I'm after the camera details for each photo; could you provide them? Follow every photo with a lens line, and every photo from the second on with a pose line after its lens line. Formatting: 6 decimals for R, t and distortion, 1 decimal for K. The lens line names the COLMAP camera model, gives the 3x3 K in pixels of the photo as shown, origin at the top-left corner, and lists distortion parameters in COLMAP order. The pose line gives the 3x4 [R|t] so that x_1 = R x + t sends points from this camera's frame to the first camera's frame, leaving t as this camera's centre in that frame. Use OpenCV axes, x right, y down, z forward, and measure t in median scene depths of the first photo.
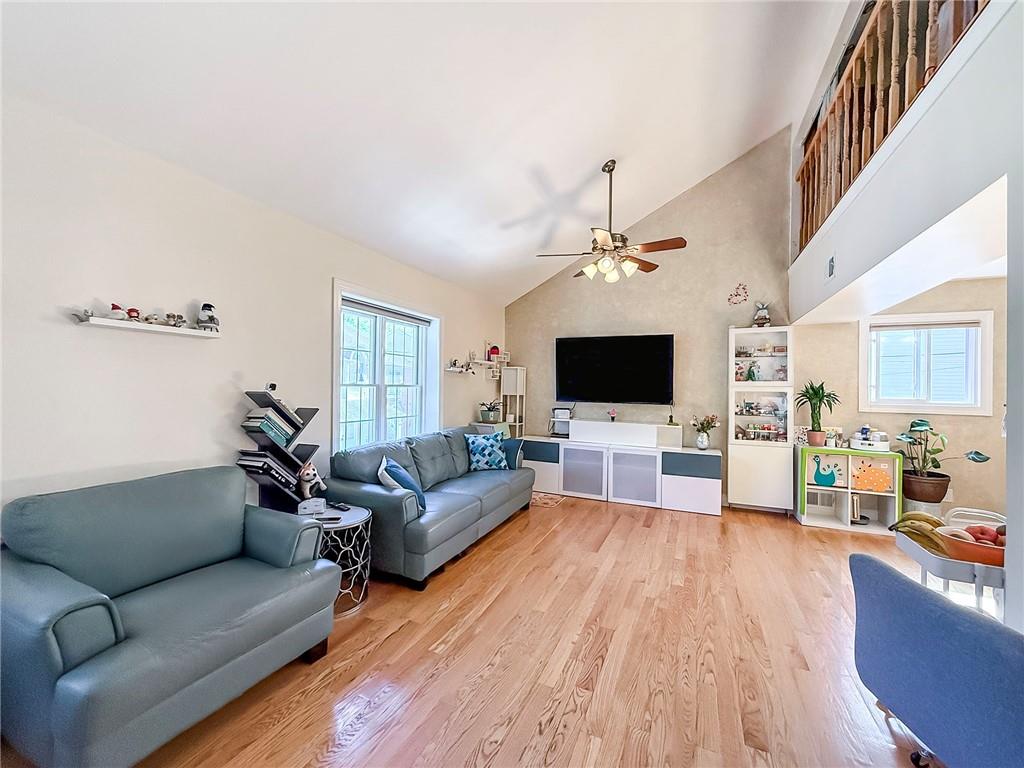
lens RADIAL K [[408.0, 0, 511.8], [0, 408.0, 385.4], [0, 0, 1]] dist [-0.001691, -0.000211]
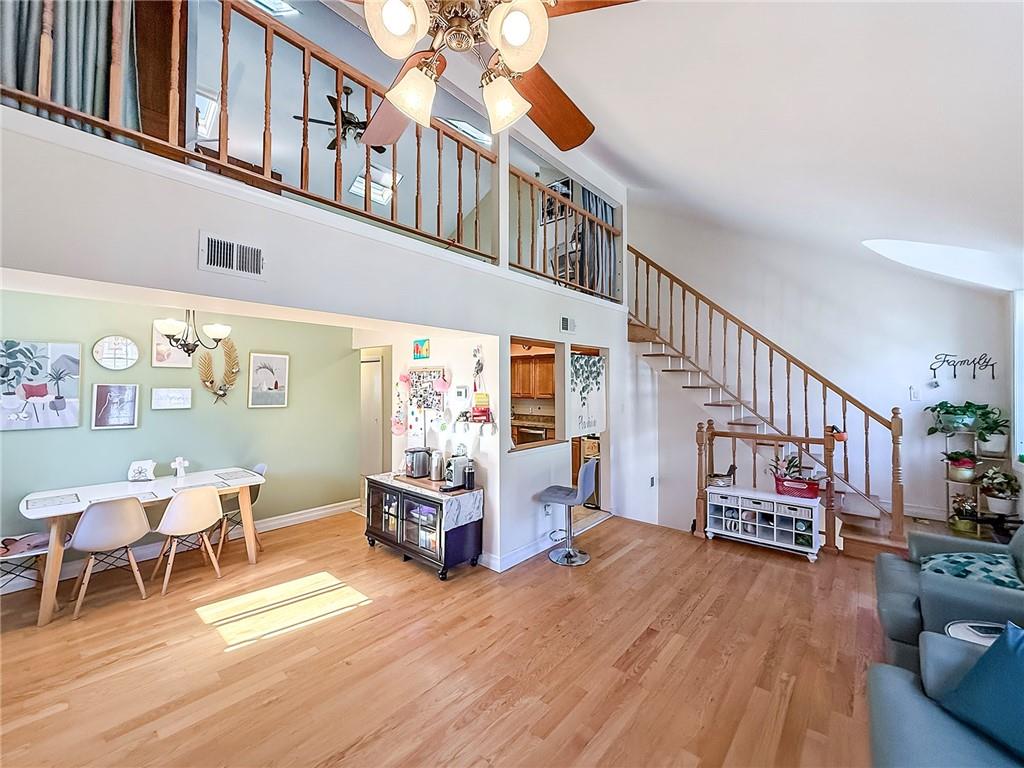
lens RADIAL K [[412.8, 0, 515.6], [0, 412.8, 375.1], [0, 0, 1]] dist [-0.001263, -0.000284]
pose [[-0.960112, -0.011535, 0.279377, 0.115620], [-0.019406, 0.999488, -0.025426, -0.065897], [-0.278941, -0.029834, -0.959845, 1.197469]]
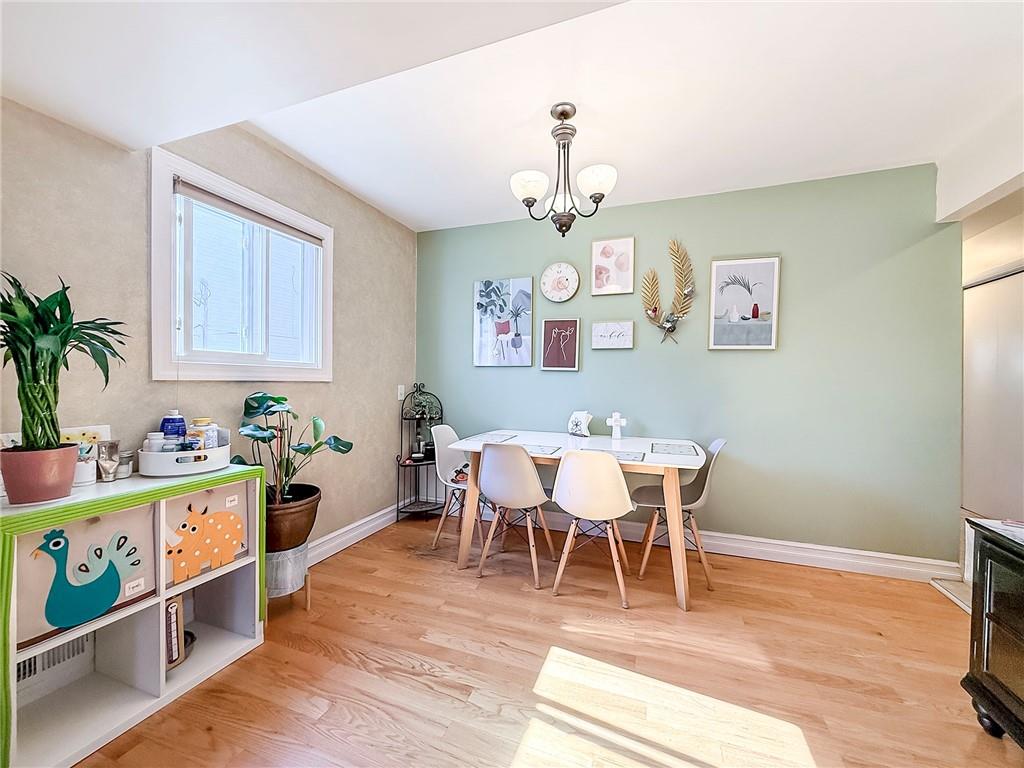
lens RADIAL K [[408.0, 0, 511.8], [0, 408.0, 385.4], [0, 0, 1]] dist [-0.001691, -0.000211]
pose [[-0.066764, -0.027371, 0.997393, 0.448702], [-0.018025, 0.999494, 0.026223, 0.055593], [-0.997606, -0.016227, -0.067223, 0.708995]]
